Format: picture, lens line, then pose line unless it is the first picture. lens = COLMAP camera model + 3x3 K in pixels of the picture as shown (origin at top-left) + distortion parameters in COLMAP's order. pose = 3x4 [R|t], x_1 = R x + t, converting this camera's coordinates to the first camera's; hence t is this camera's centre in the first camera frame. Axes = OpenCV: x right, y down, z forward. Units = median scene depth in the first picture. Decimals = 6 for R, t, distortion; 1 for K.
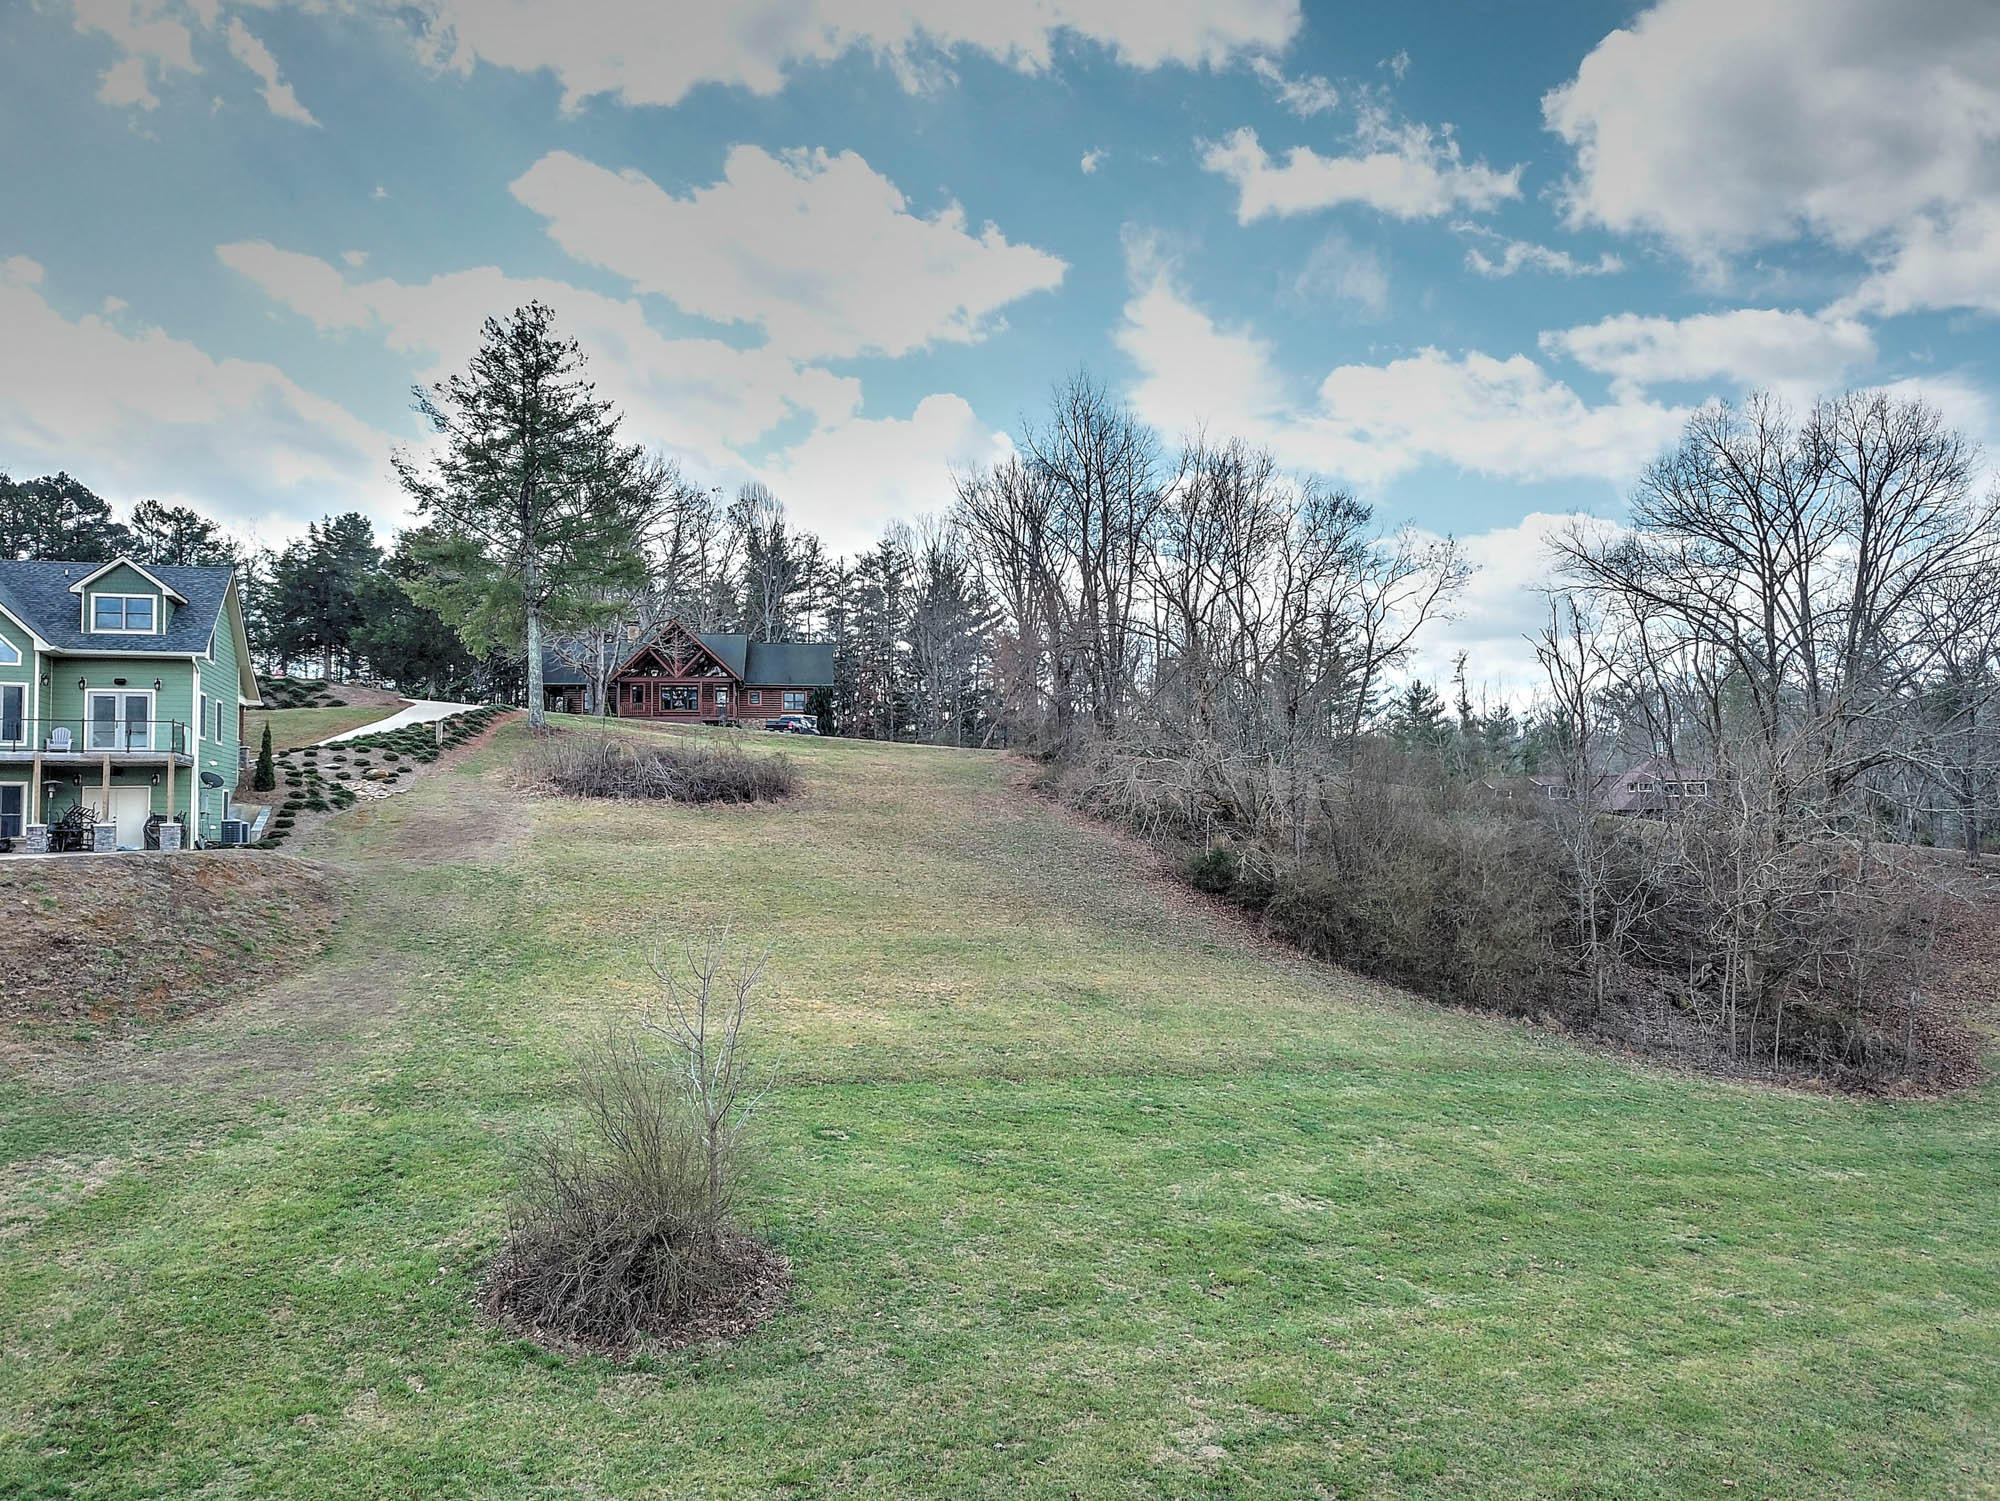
lens RADIAL K [[1551.3, 0, 1041.8], [0, 1551.3, 743.9], [0, 0, 1]] dist [0.034829, -0.034007]
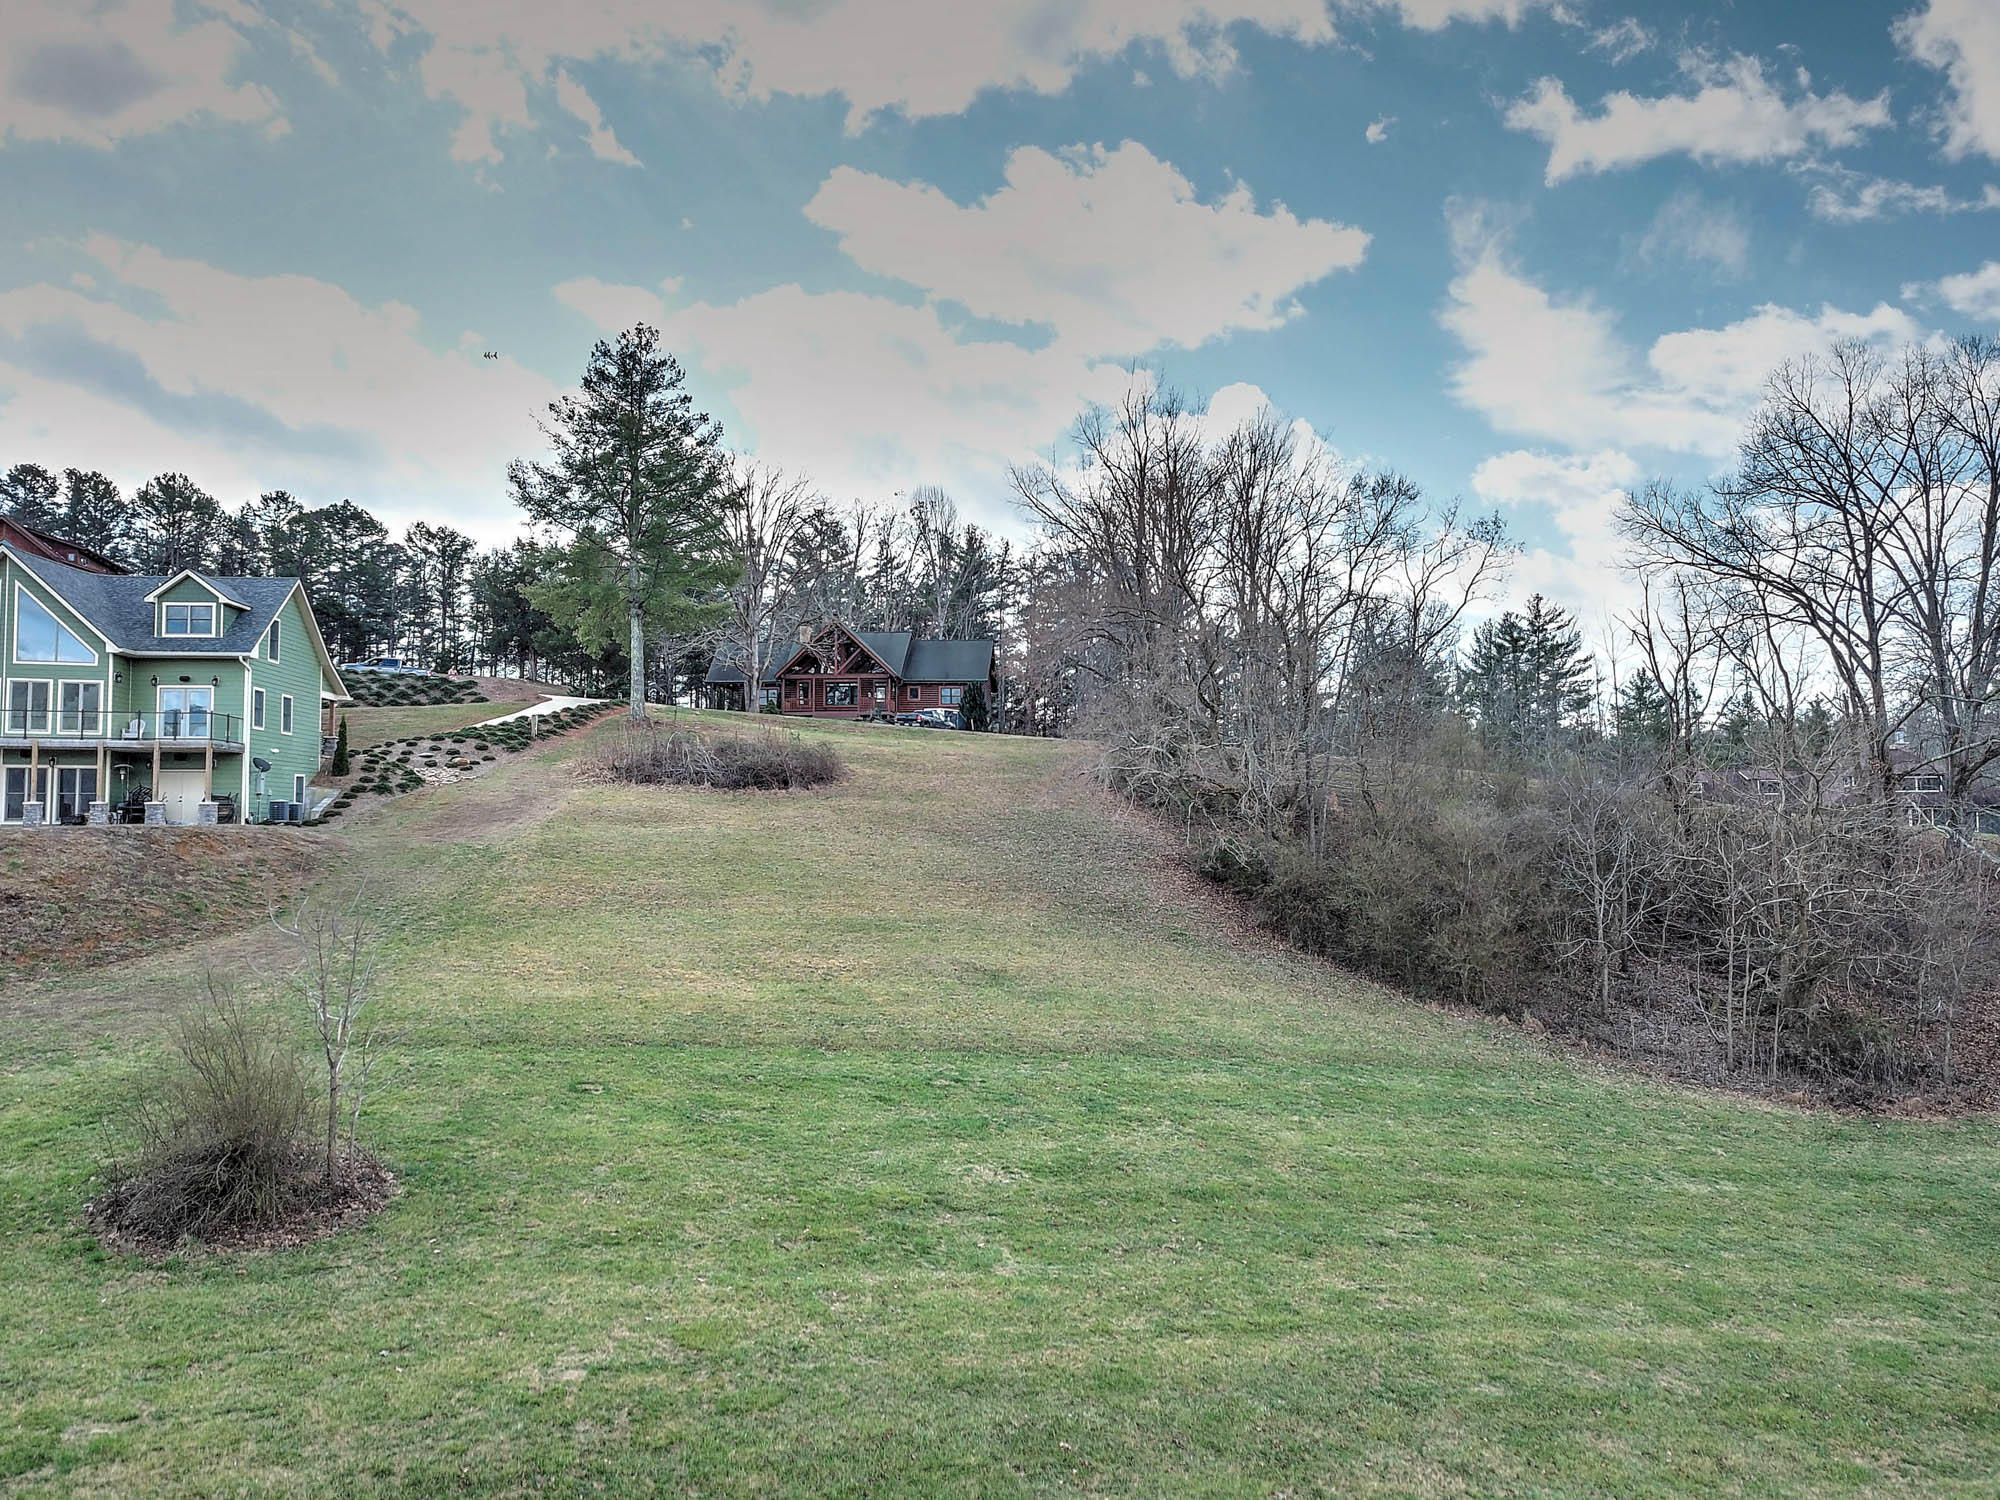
lens RADIAL K [[1551.3, 0, 1030.9], [0, 1551.3, 775.0], [0, 0, 1]] dist [0.034829, -0.034007]
pose [[0.977345, 0.002051, -0.211642, 0.173856], [0.002532, 0.999768, 0.021382, 0.005143], [0.211637, -0.021433, 0.977113, 0.006823]]
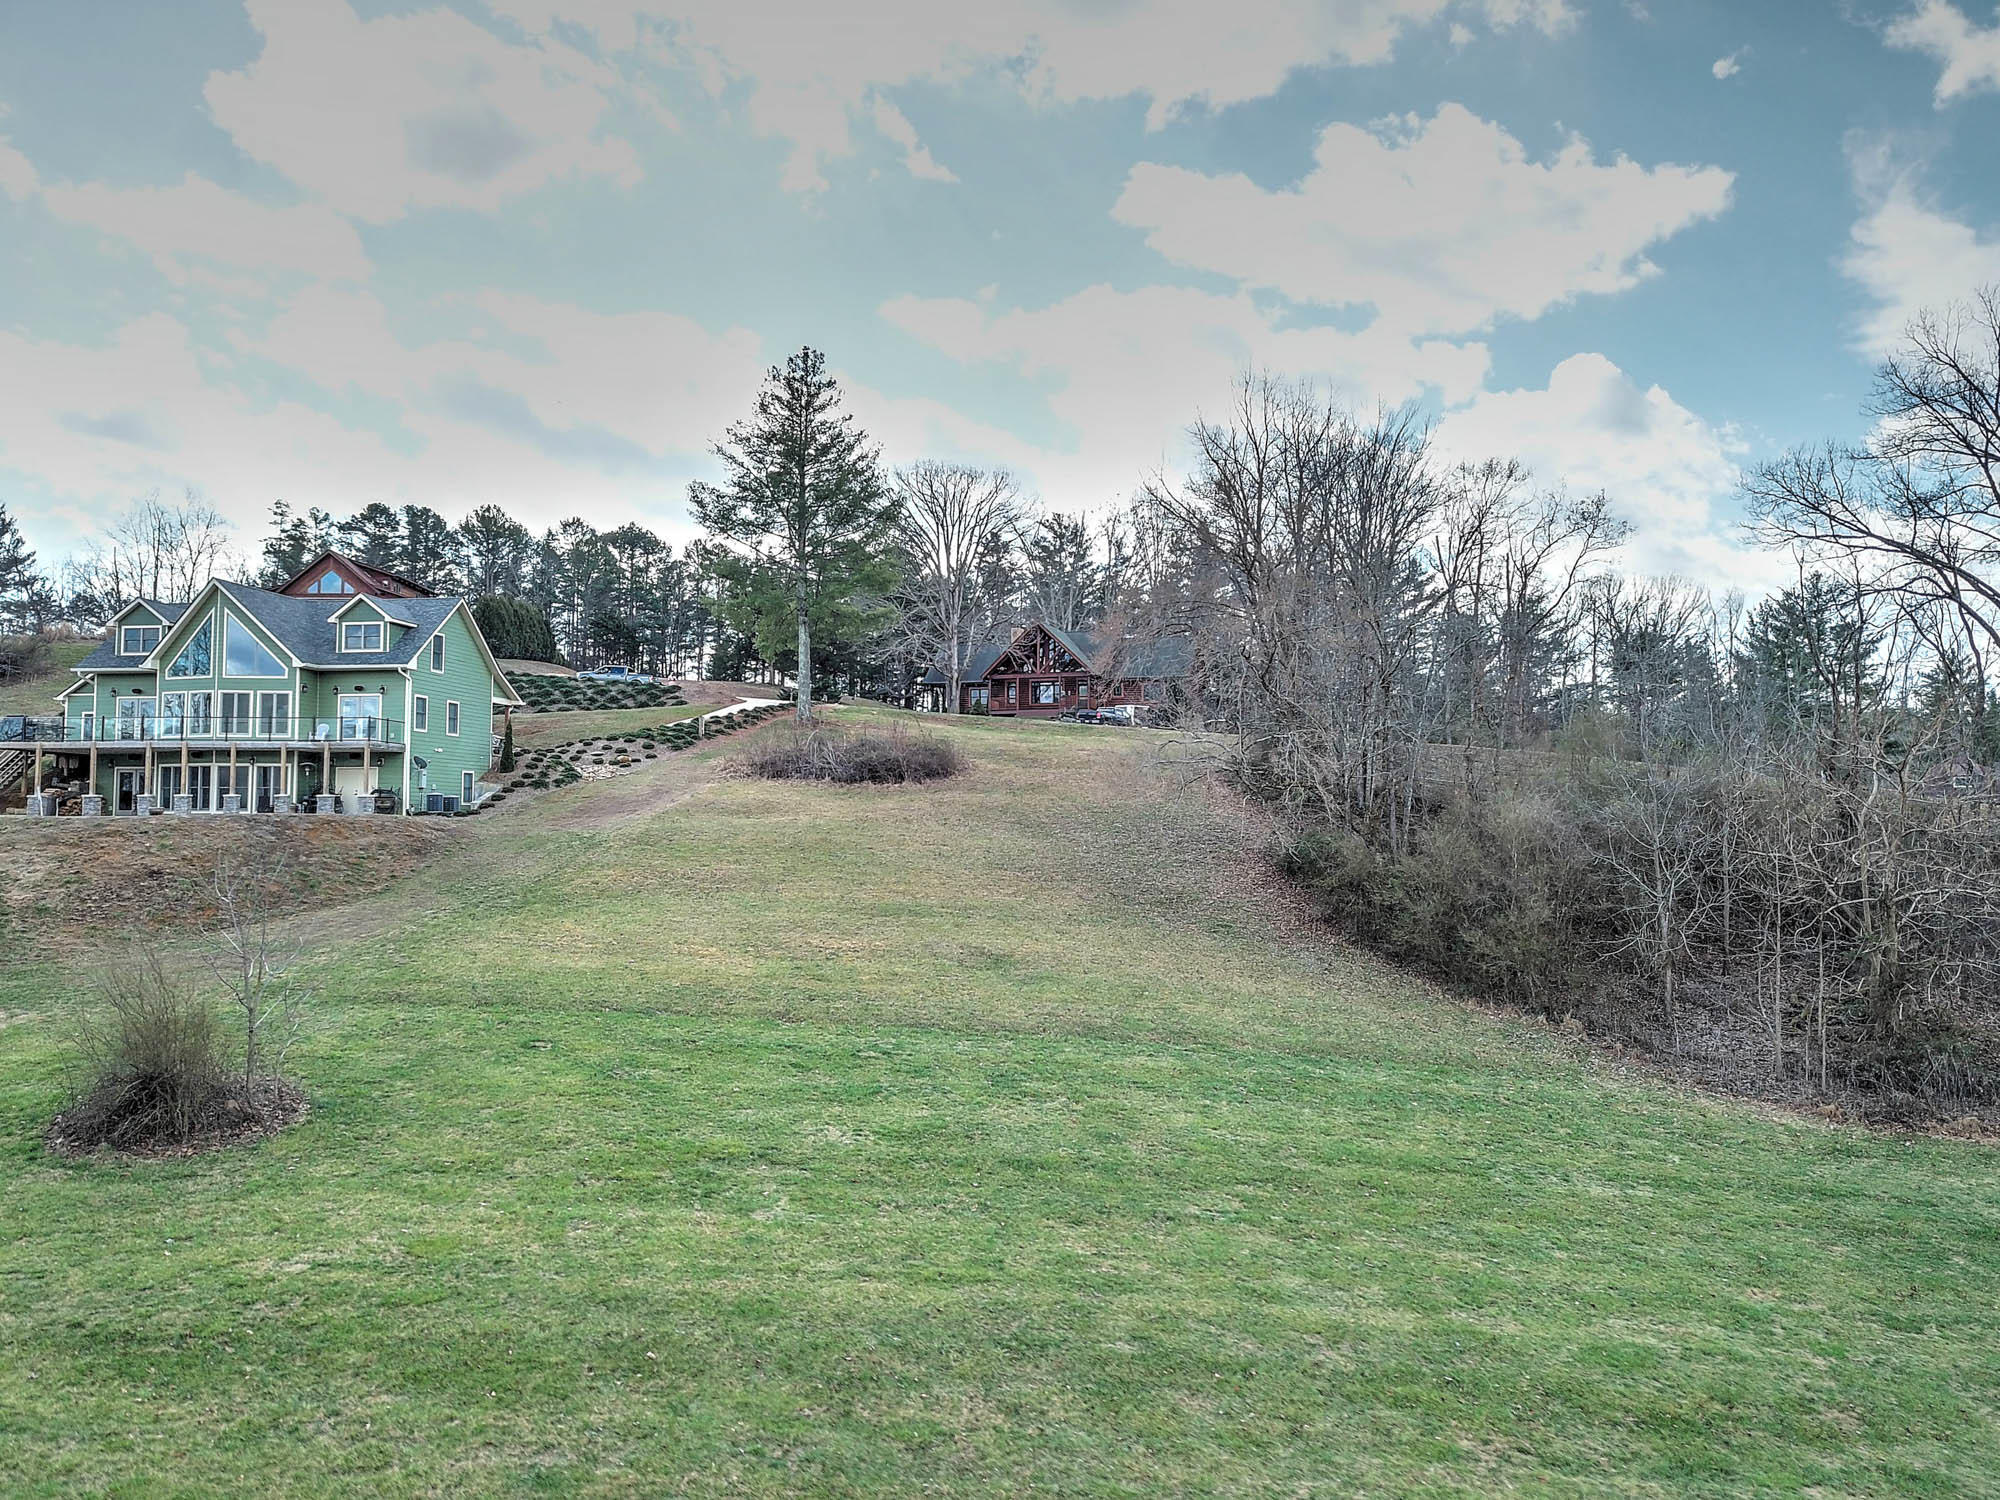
lens RADIAL K [[1551.3, 0, 1011.5], [0, 1551.3, 807.1], [0, 0, 1]] dist [0.034829, -0.034007]
pose [[0.902530, 0.007803, -0.430555, 0.320389], [0.011308, 0.999062, 0.041811, 0.007701], [0.430478, -0.042605, 0.901595, 0.028612]]
